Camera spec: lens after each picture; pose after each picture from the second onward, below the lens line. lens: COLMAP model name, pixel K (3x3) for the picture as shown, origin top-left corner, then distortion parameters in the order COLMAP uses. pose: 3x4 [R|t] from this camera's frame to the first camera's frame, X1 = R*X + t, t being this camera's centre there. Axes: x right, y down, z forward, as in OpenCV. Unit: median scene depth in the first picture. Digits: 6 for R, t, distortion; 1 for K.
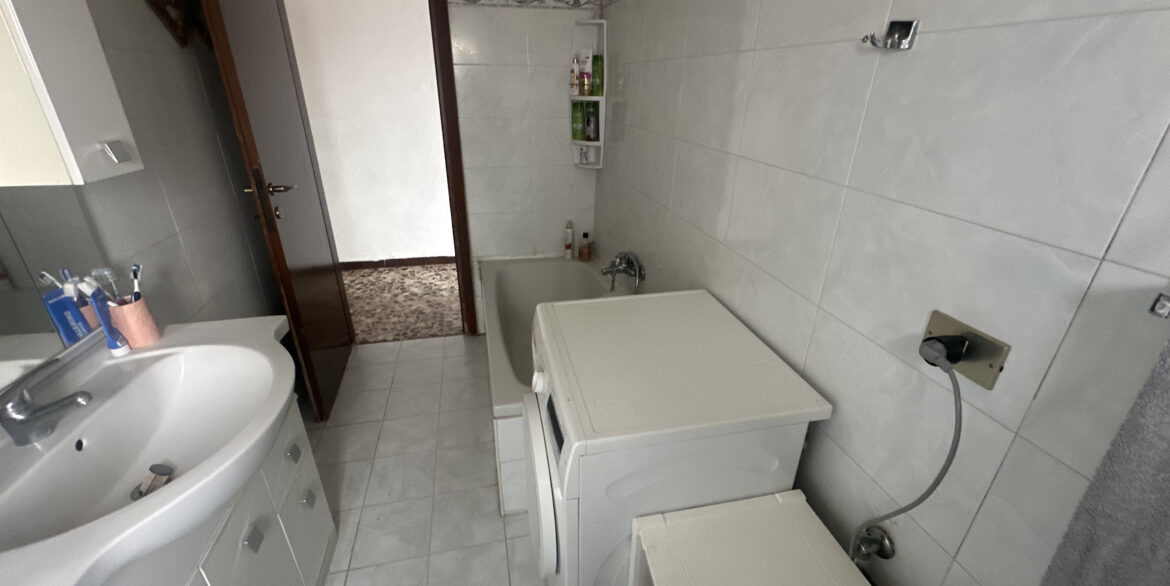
lens RADIAL K [[467.3, 0, 583.0], [0, 467.3, 291.5], [0, 0, 1]] dist [-0.004806, 0.001201]
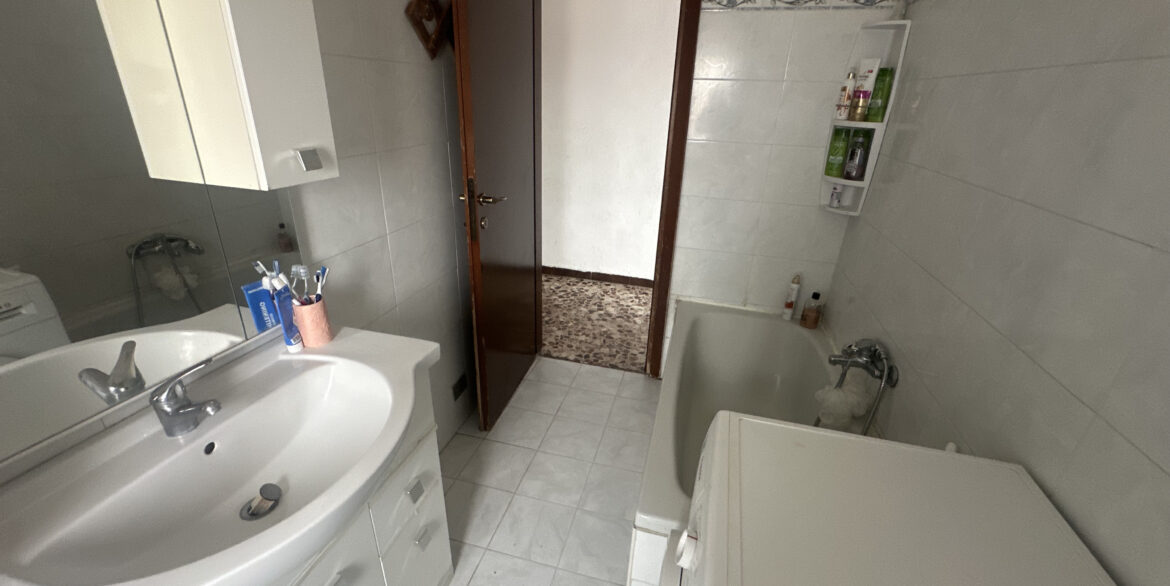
lens RADIAL K [[467.3, 0, 584.5], [0, 467.3, 291.8], [0, 0, 1]] dist [-0.004806, 0.001201]
pose [[0.883131, 0.199312, -0.424681, -0.007871], [-0.212278, 0.977059, 0.017118, -0.071556], [0.418351, 0.075033, 0.905181, 0.160068]]
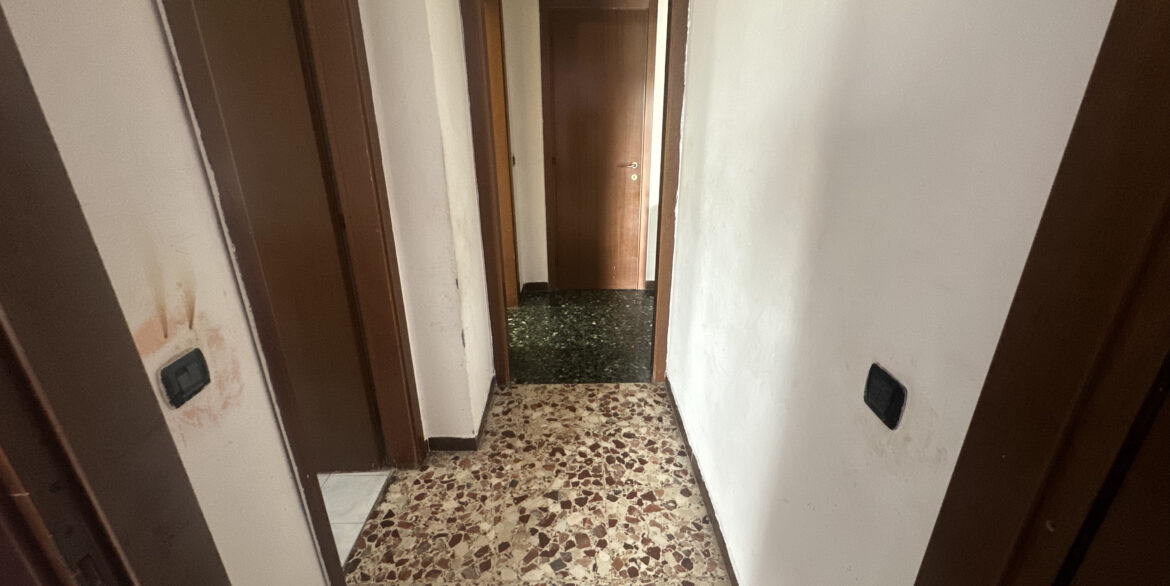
lens RADIAL K [[467.3, 0, 582.2], [0, 467.3, 293.6], [0, 0, 1]] dist [-0.004806, 0.001201]
pose [[-0.205316, 0.344071, -0.916221, 0.023977], [-0.392880, 0.828448, 0.399149, -0.658344], [0.896377, 0.441916, -0.034915, 1.474732]]
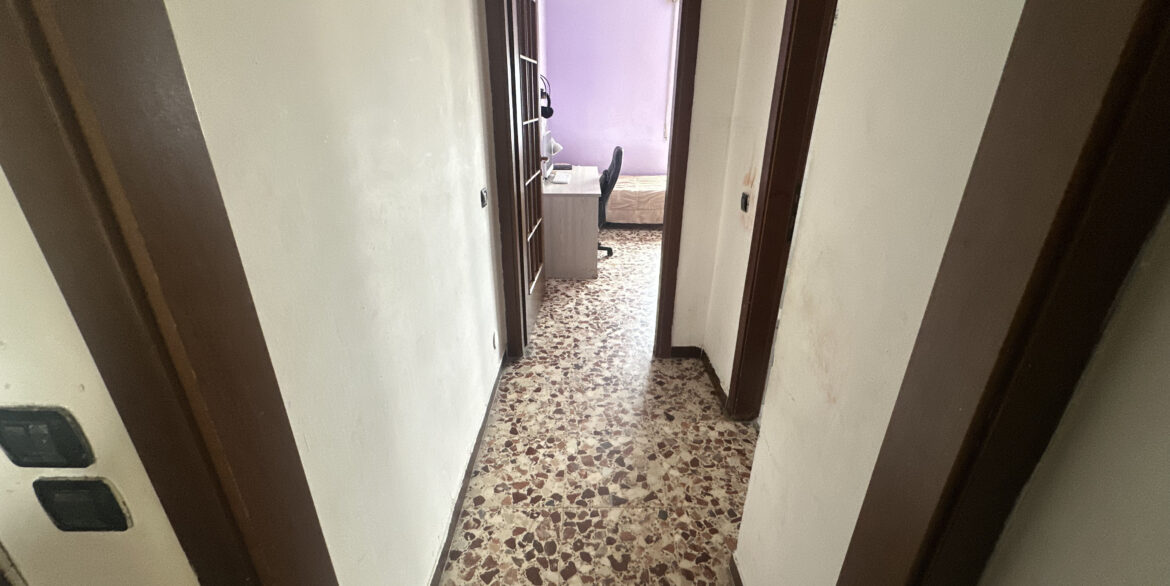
lens RADIAL K [[467.3, 0, 584.0], [0, 467.3, 291.7], [0, 0, 1]] dist [-0.004806, 0.001201]
pose [[0.223352, -0.389754, 0.893423, -1.231018], [0.393439, 0.874644, 0.283203, -0.568925], [-0.891807, 0.288253, 0.348698, 1.218785]]
